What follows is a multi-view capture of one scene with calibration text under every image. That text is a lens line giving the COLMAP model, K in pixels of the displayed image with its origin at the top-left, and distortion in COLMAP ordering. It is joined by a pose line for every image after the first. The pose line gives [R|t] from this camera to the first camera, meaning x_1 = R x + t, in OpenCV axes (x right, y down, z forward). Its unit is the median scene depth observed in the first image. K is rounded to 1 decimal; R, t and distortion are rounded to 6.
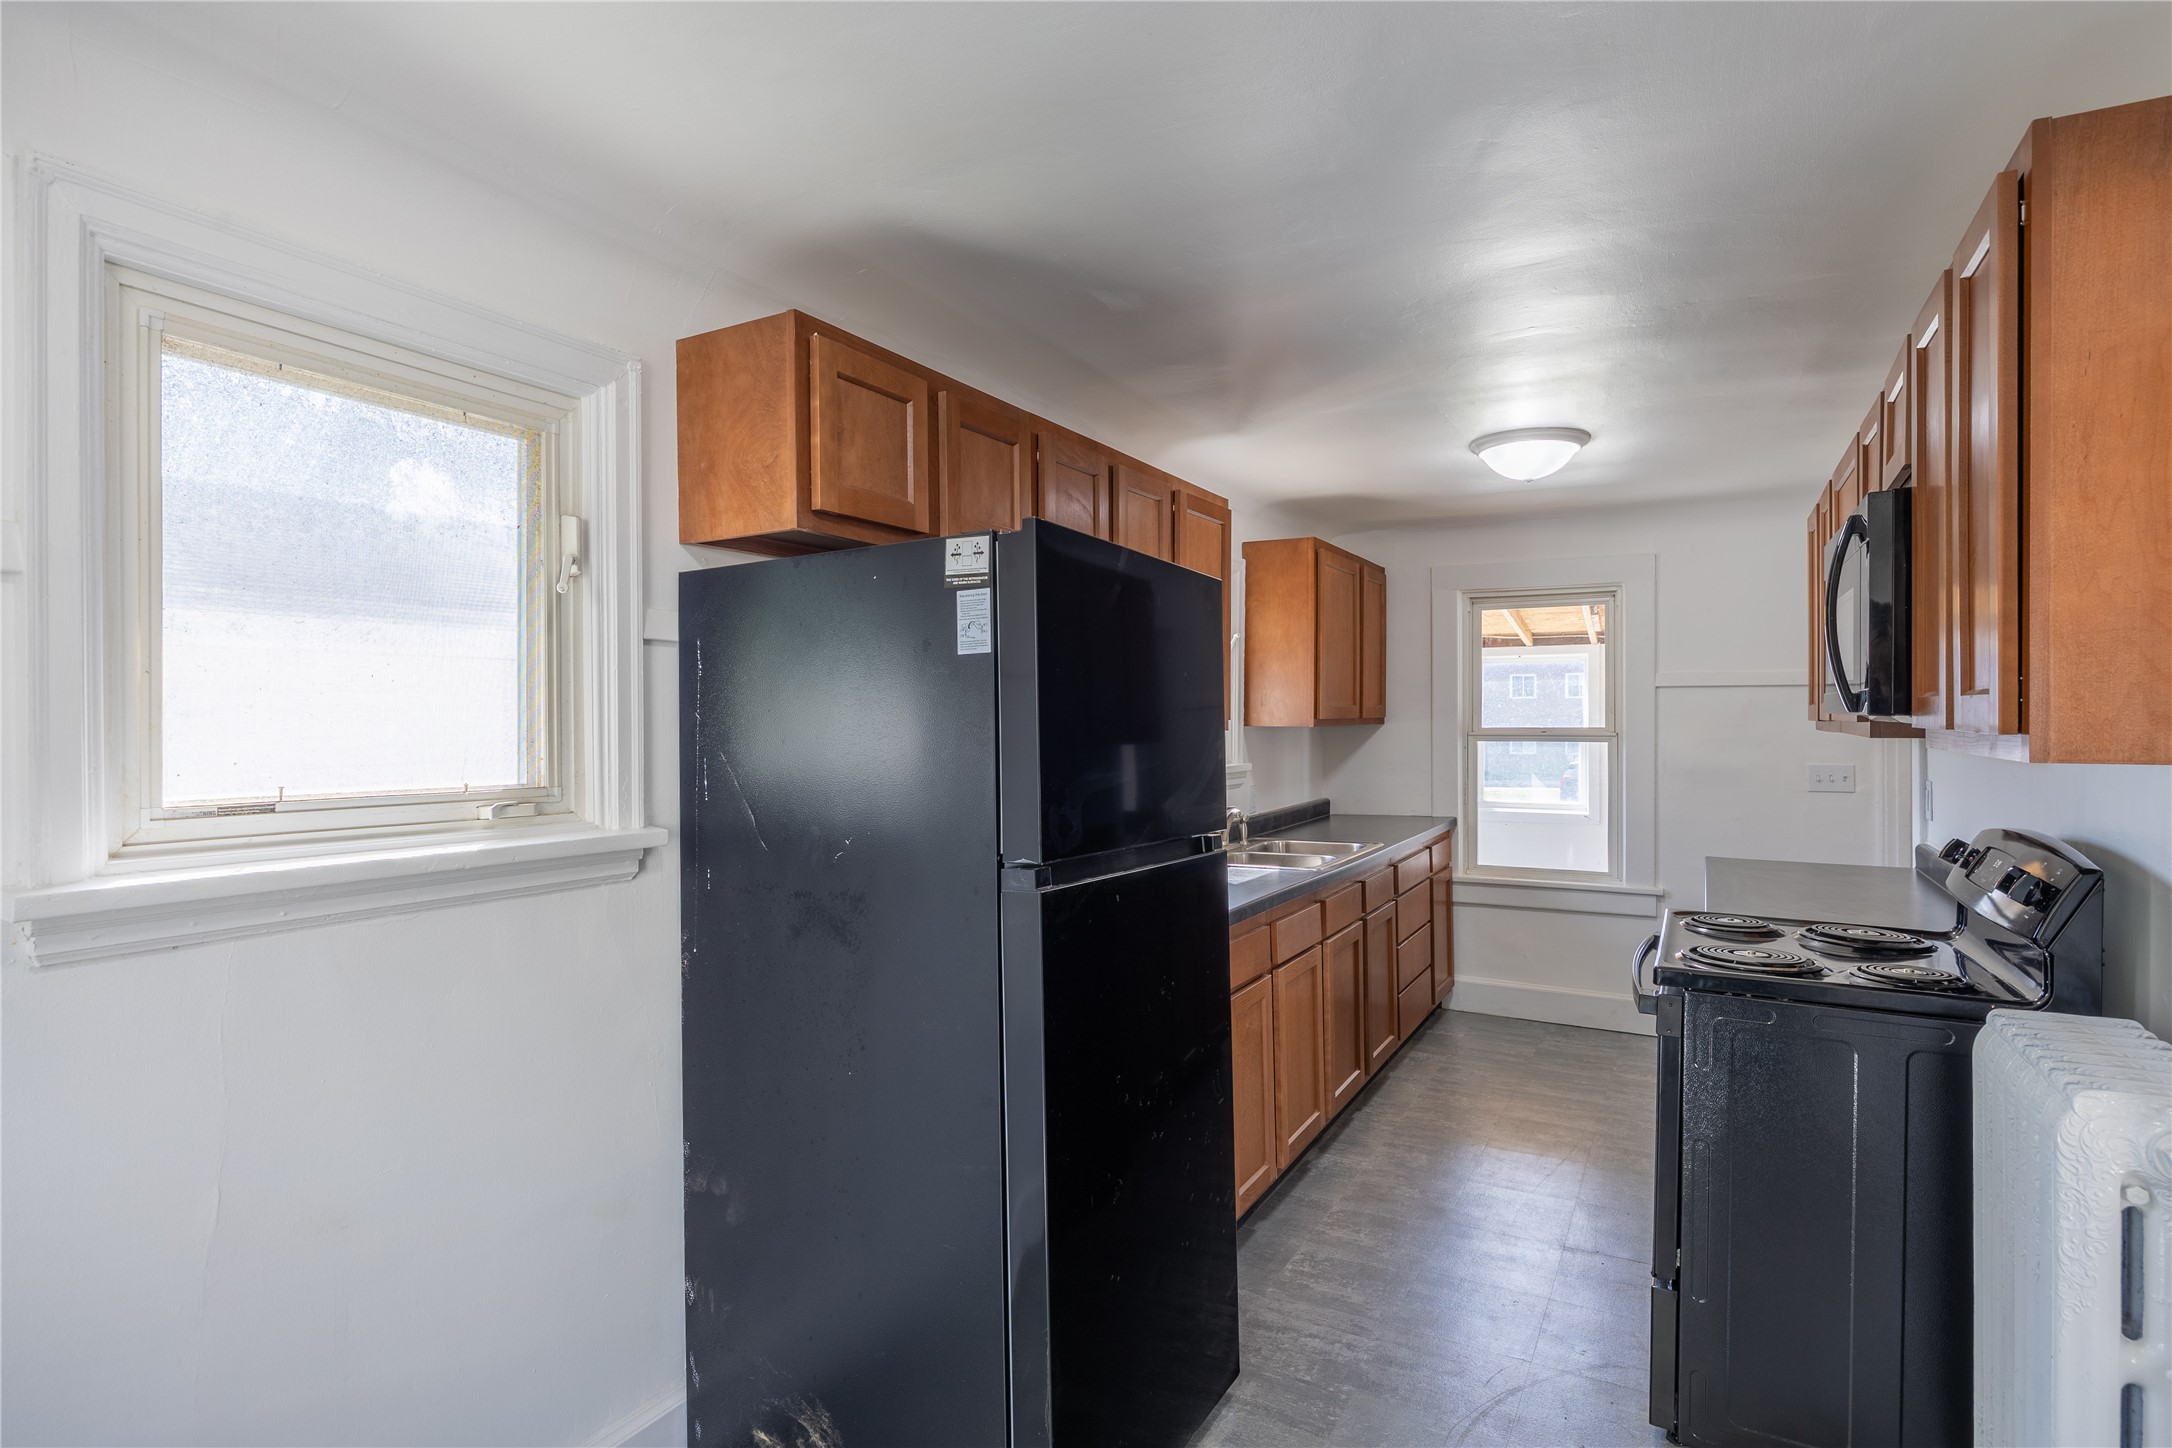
lens RADIAL K [[1104.8, 0, 1087.0], [0, 1104.8, 727.5], [0, 0, 1]] dist [-0.001501, -0.000379]
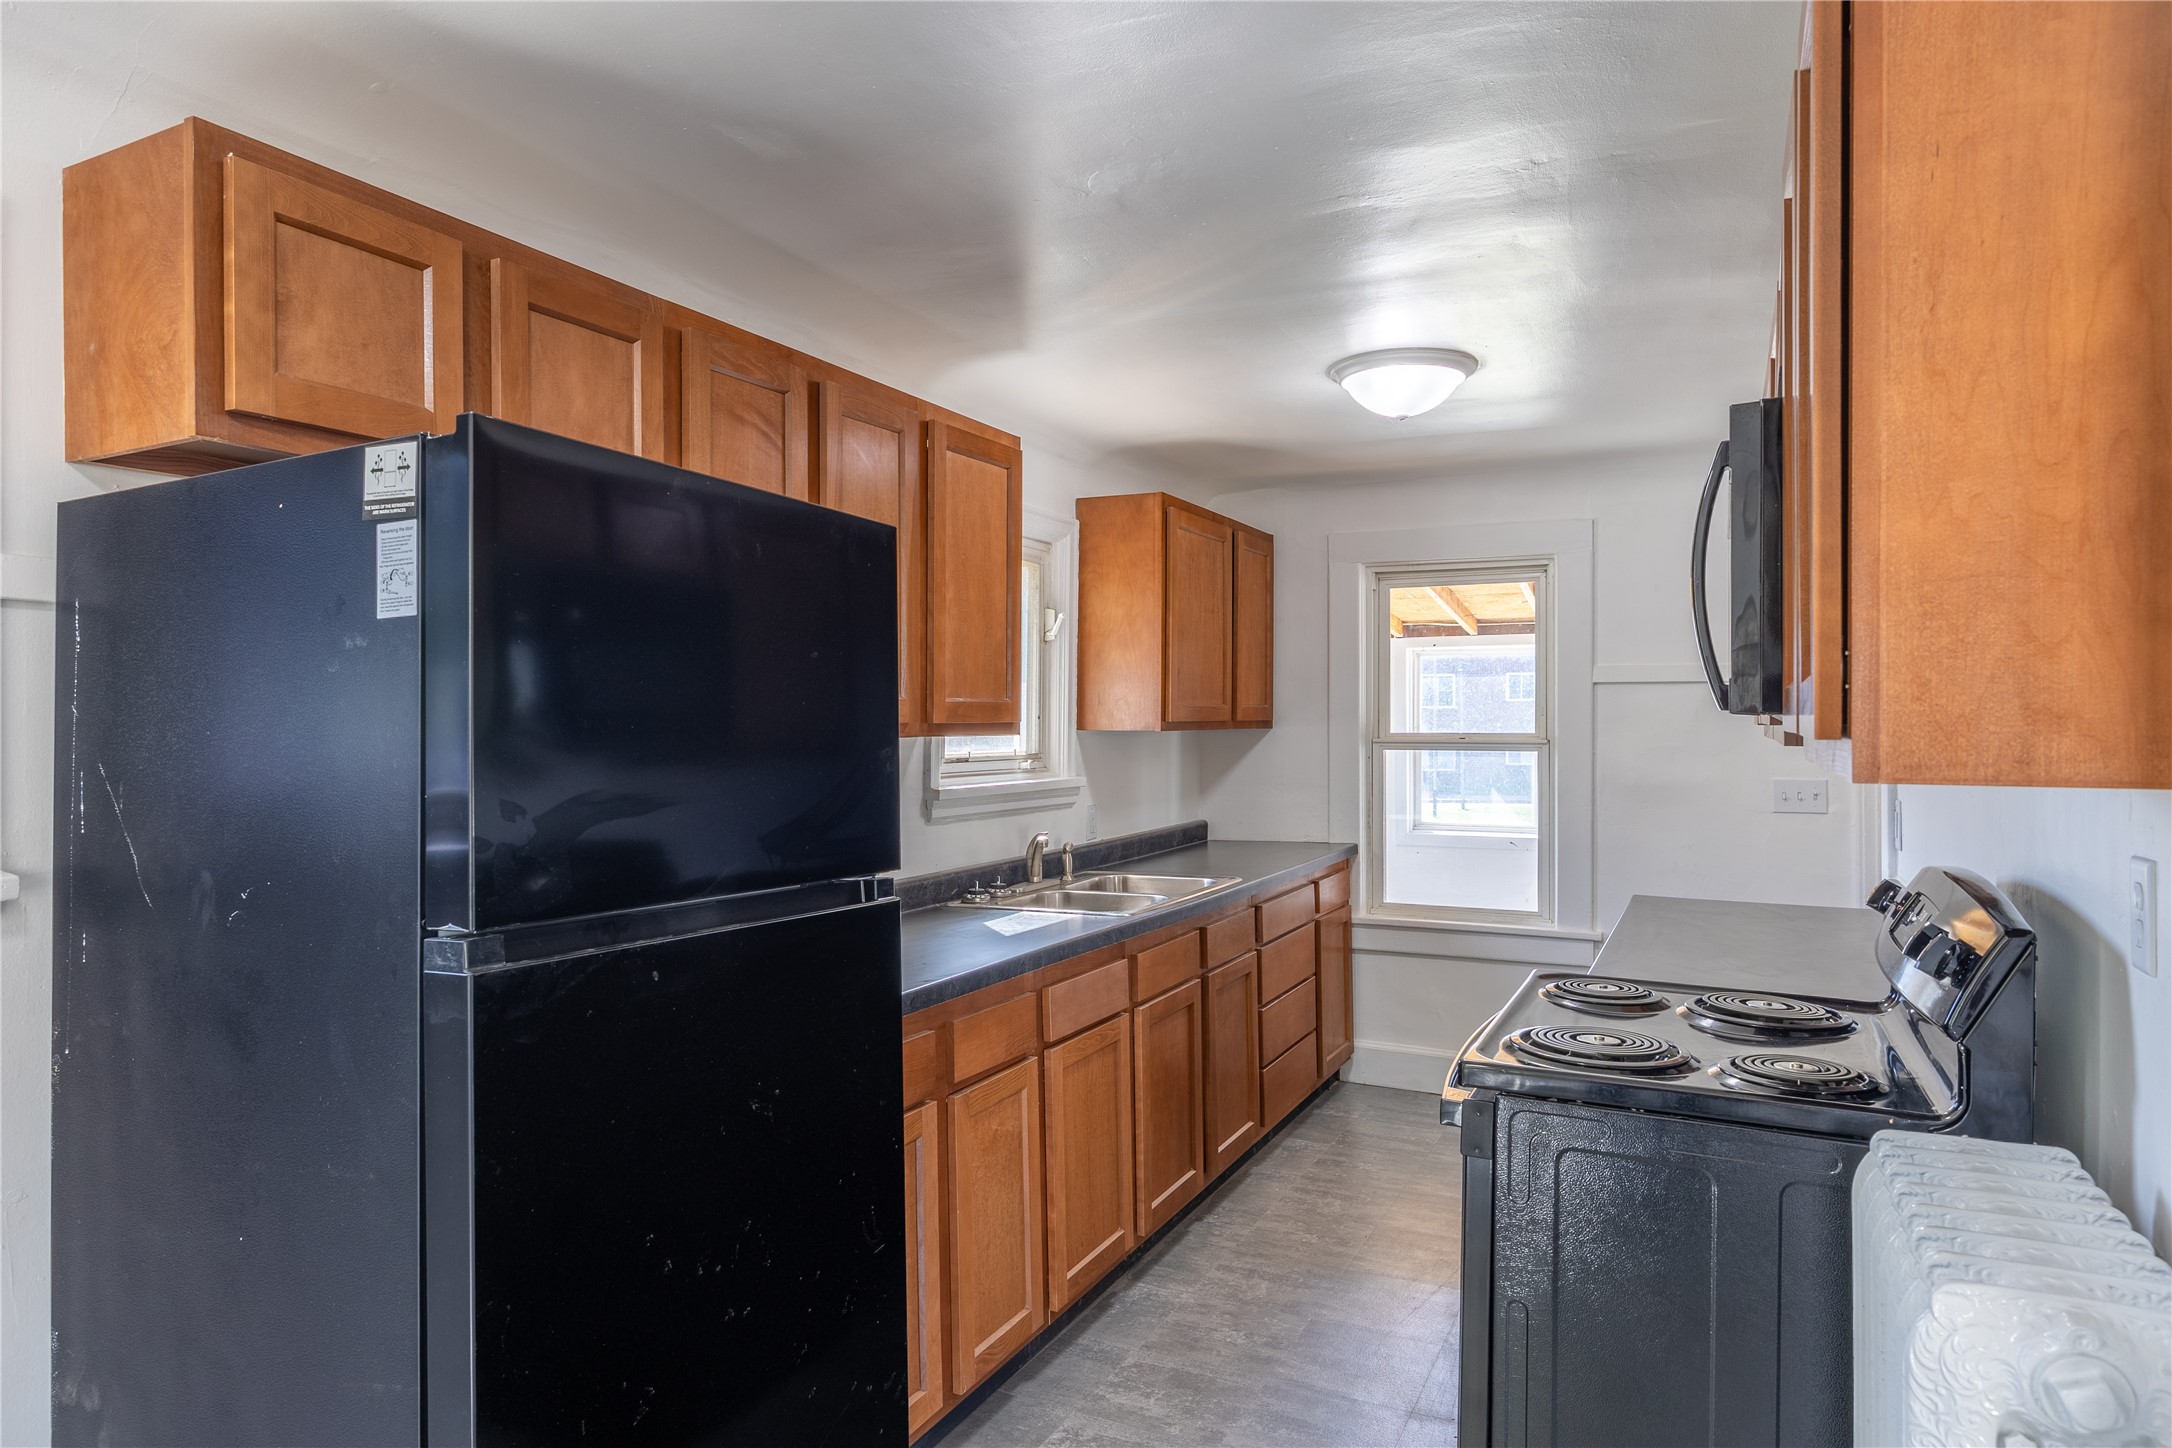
lens RADIAL K [[1285.6, 0, 1083.9], [0, 1285.6, 727.6], [0, 0, 1]] dist [0.000966, -0.000854]
pose [[0.999129, 0.002361, 0.041656, 0.232273], [-0.002171, 0.999987, -0.004610, 0.002454], [-0.041666, 0.004515, 0.999121, 0.166232]]
